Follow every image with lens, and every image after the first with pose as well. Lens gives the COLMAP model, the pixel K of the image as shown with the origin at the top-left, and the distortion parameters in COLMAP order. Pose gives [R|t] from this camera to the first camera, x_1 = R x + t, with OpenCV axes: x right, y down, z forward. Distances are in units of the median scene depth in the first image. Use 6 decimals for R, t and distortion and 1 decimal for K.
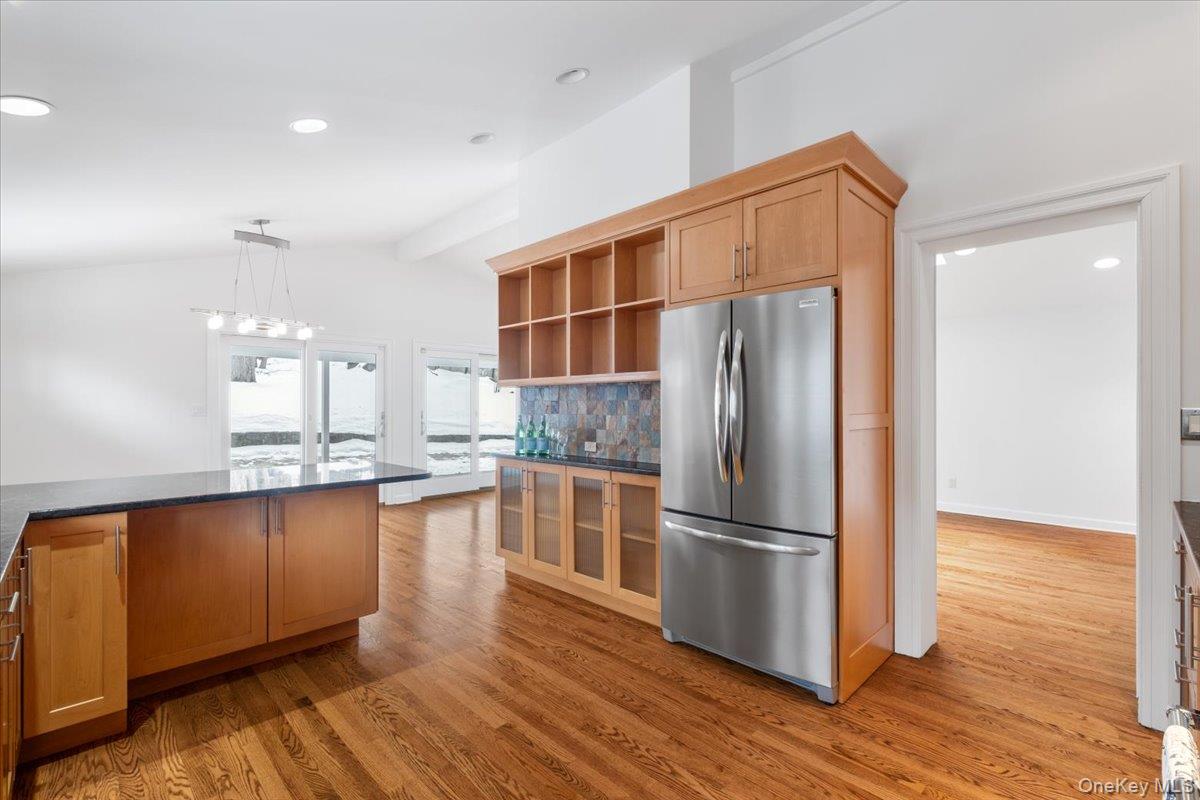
lens RADIAL K [[529.8, 0, 603.8], [0, 529.8, 405.7], [0, 0, 1]] dist [0.000795, -0.000447]
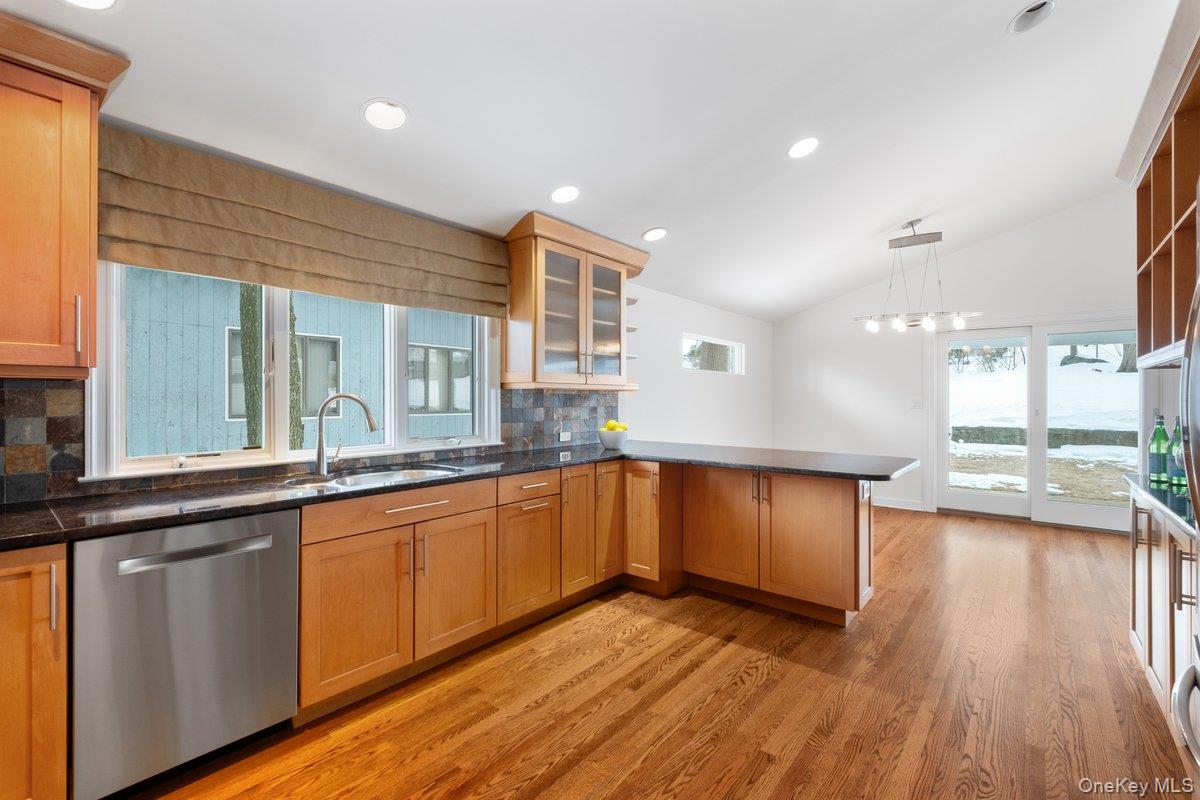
lens RADIAL K [[515.4, 0, 609.9], [0, 515.4, 400.7], [0, 0, 1]] dist [-0.003372, -0.000221]
pose [[0.111528, 0.001009, -0.993761, 0.542537], [-0.000880, 0.999999, 0.000917, 0.004980], [0.993761, 0.000773, 0.111529, 0.535784]]
